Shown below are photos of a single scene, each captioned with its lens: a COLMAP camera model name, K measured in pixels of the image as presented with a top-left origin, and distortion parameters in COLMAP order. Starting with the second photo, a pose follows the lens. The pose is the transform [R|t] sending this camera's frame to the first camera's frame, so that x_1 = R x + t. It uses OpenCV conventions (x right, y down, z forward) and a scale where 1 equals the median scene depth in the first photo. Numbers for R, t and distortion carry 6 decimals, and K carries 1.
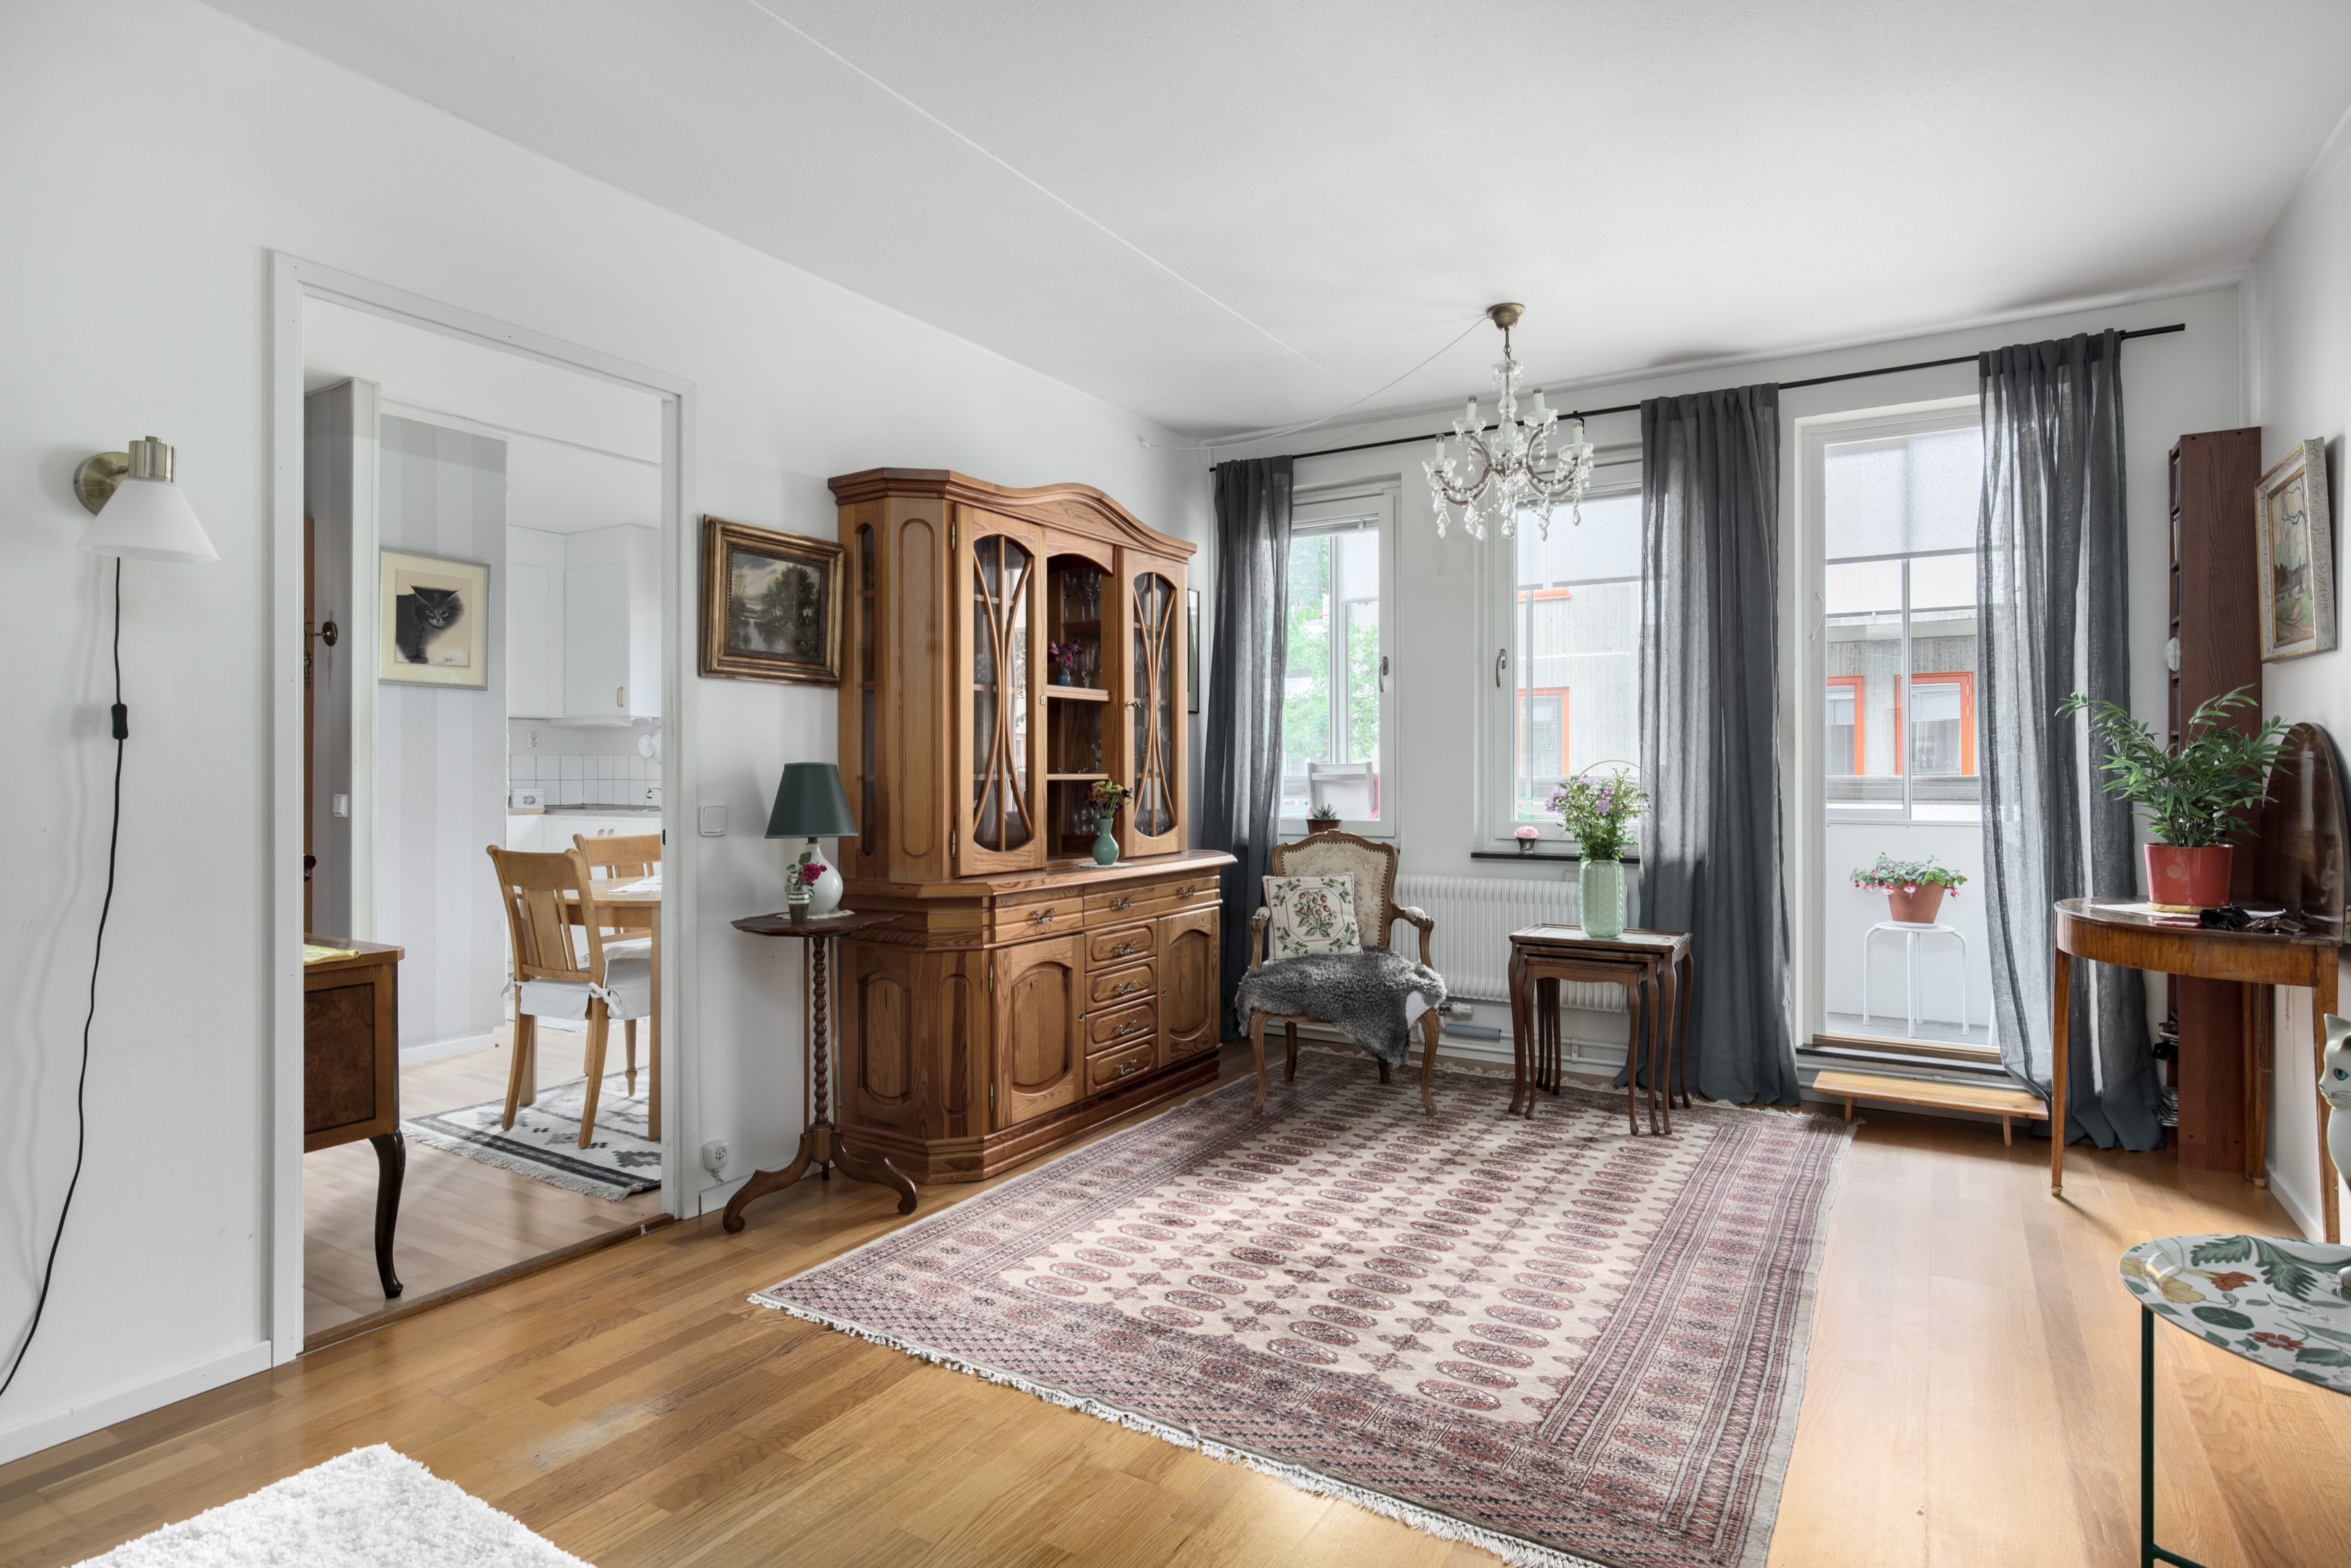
lens RADIAL K [[1271.7, 0, 1191.3], [0, 1271.7, 766.7], [0, 0, 1]] dist [0.001655, -0.000817]
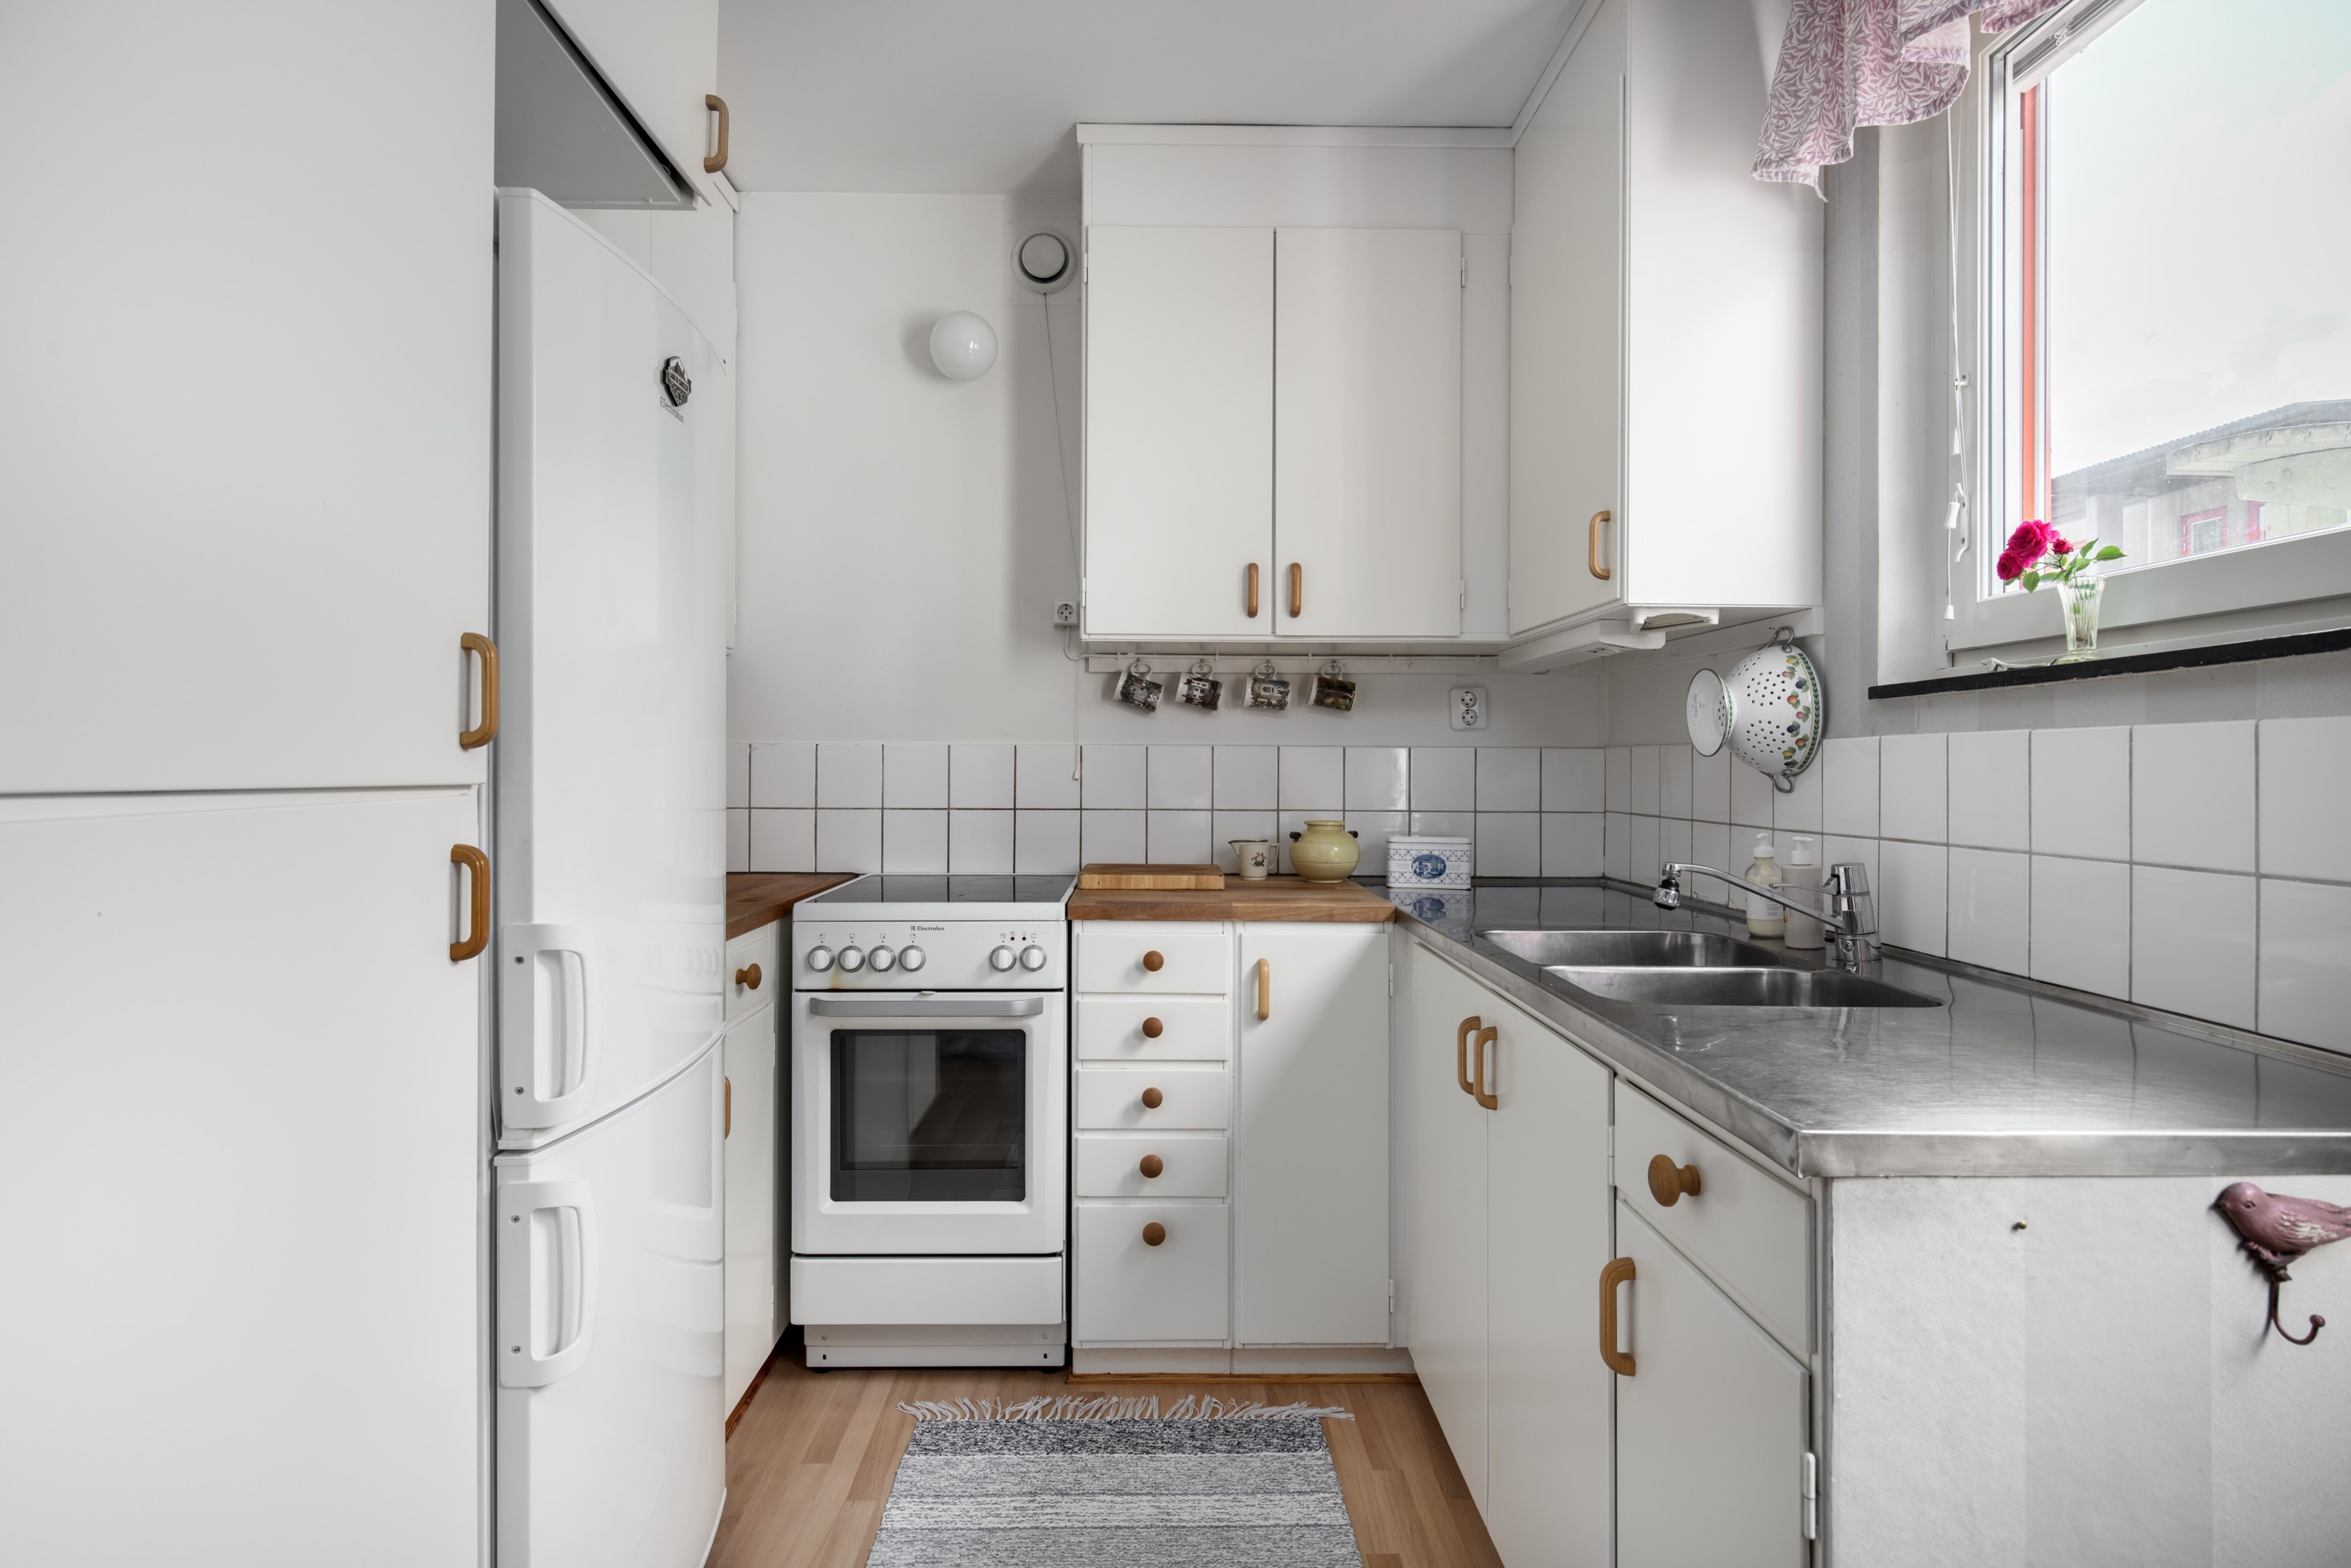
lens RADIAL K [[1219.1, 0, 1157.0], [0, 1219.1, 754.9], [0, 0, 1]] dist [0.000433, -0.001048]
pose [[0.527410, 0.000713, -0.849611, -0.514005], [-0.006556, 0.999973, -0.003231, -0.011276], [0.849586, 0.007274, 0.527400, 1.487272]]
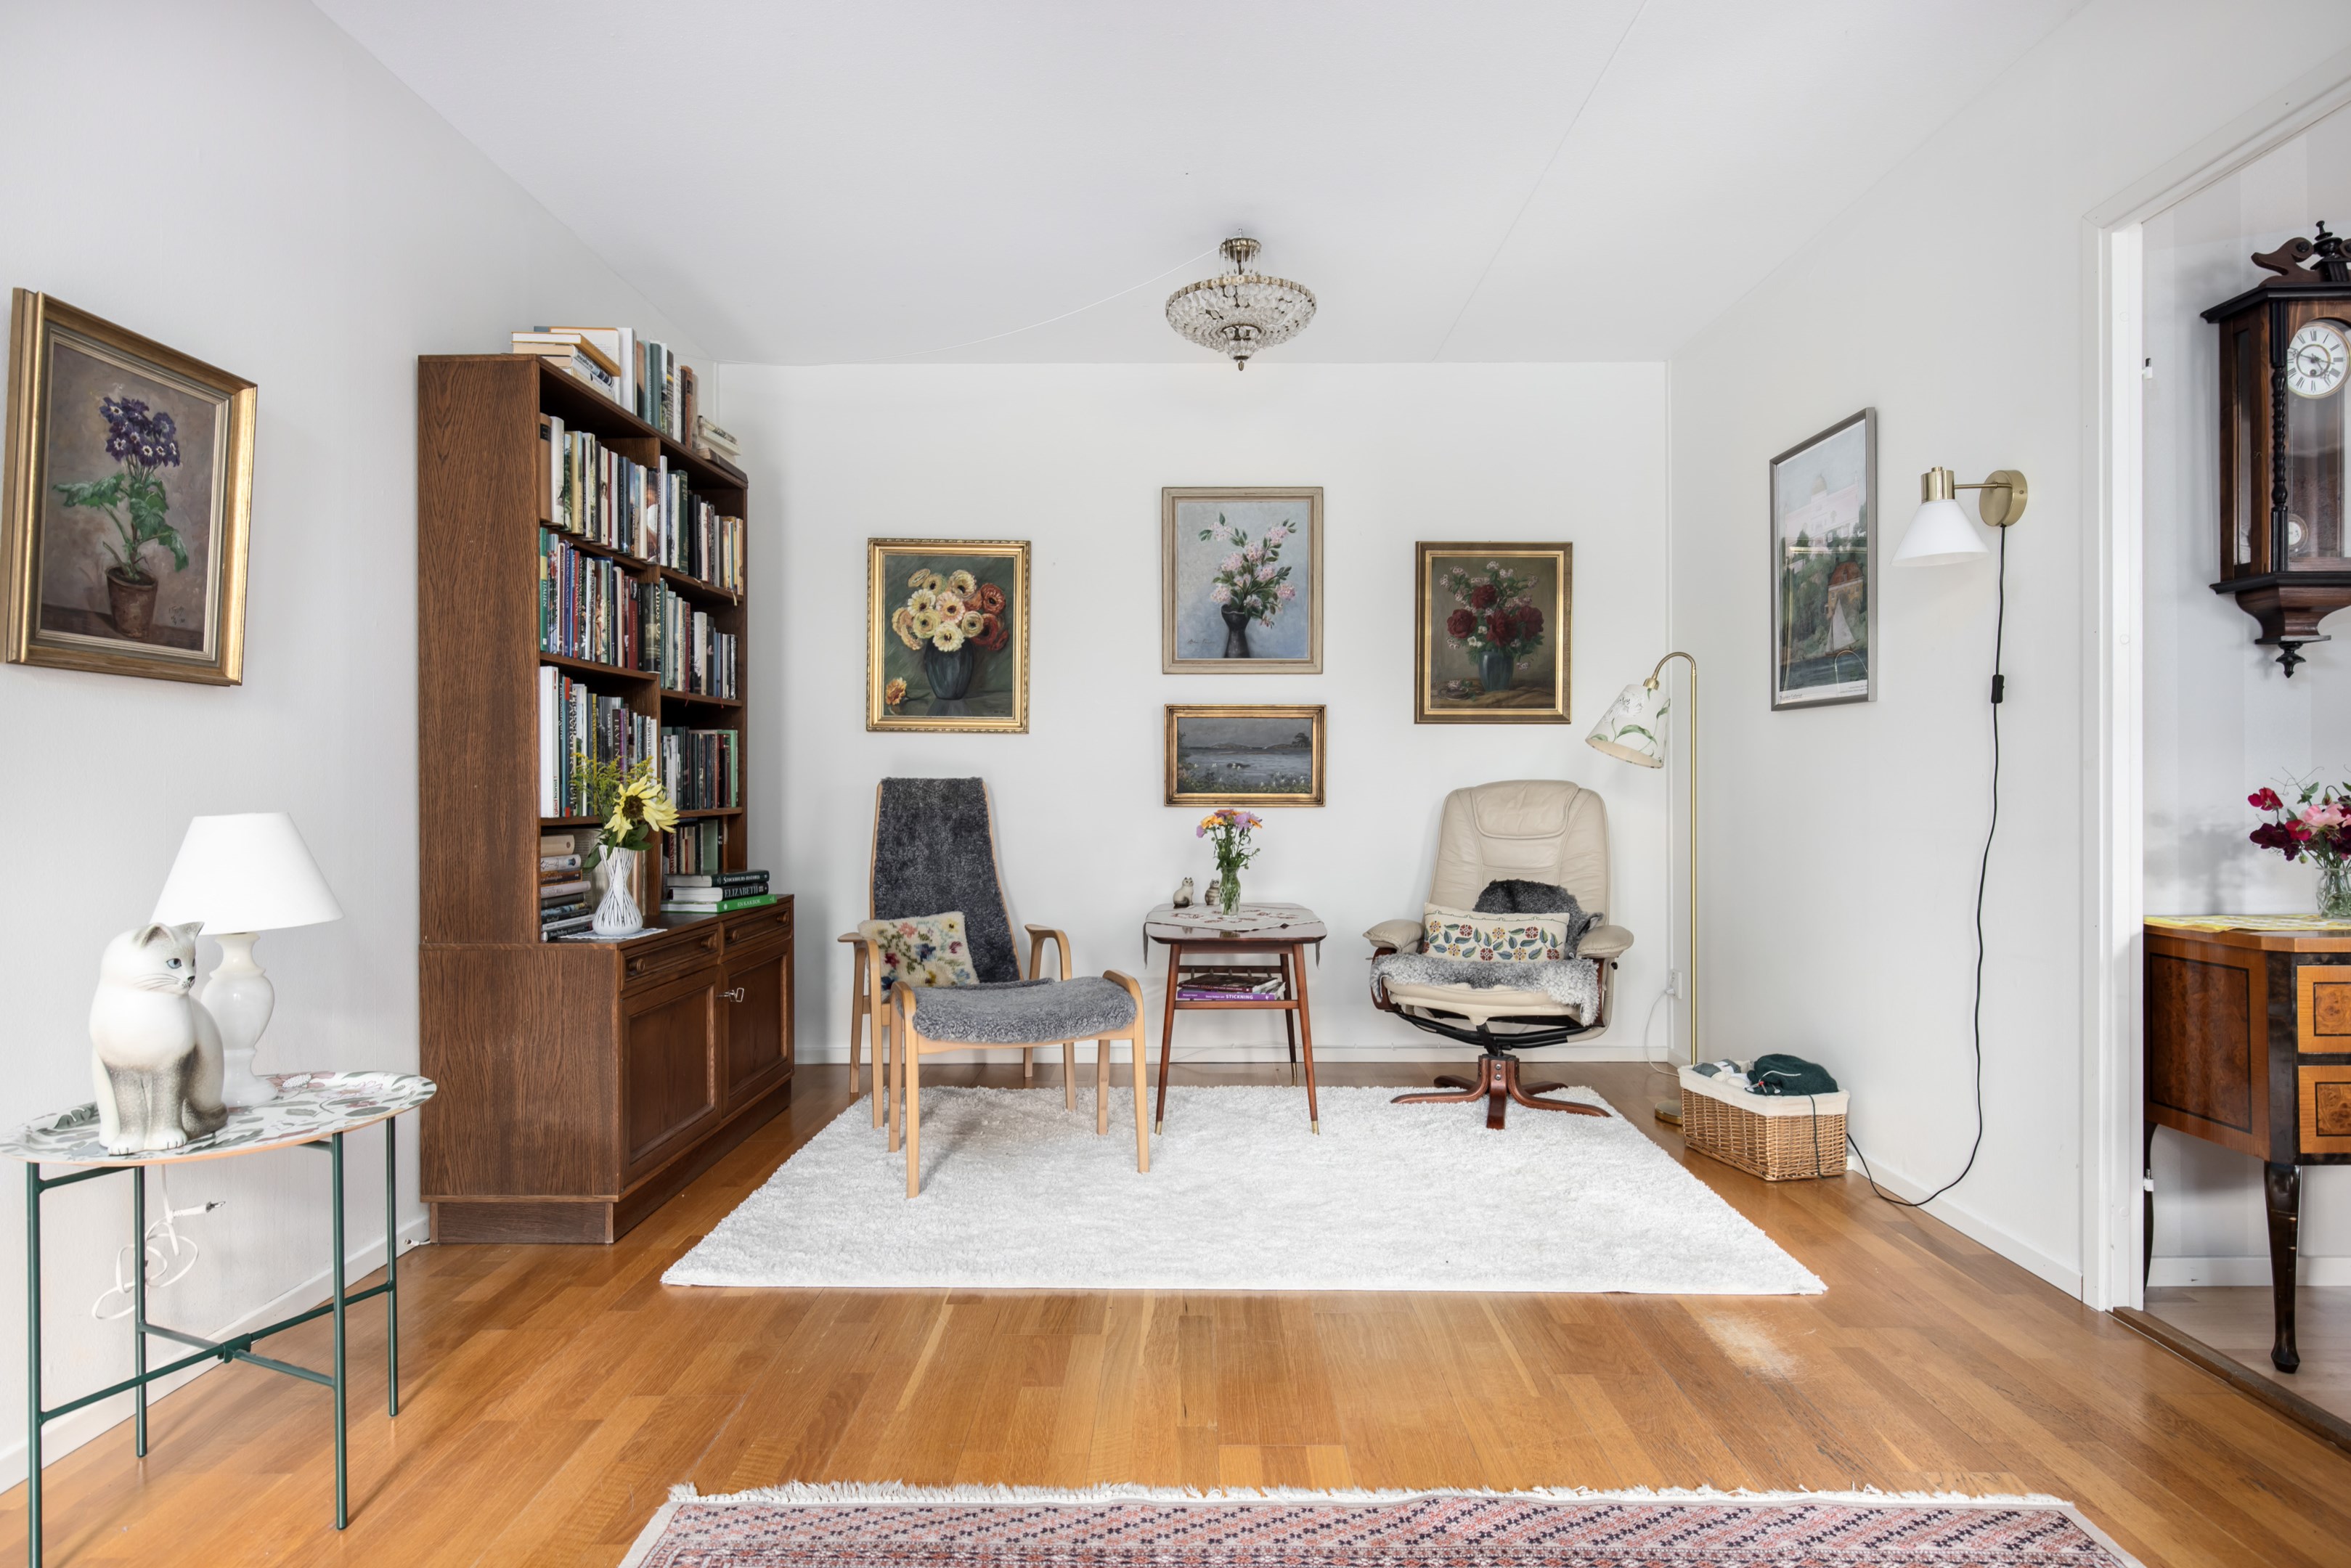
lens RADIAL K [[1271.7, 0, 1170.7], [0, 1271.7, 797.1], [0, 0, 1]] dist [0.001655, -0.000817]
pose [[-0.867476, 0.008928, -0.497400, 0.289016], [0.006265, 0.999956, 0.007023, 0.034237], [0.497440, 0.002976, -0.867493, 1.025623]]
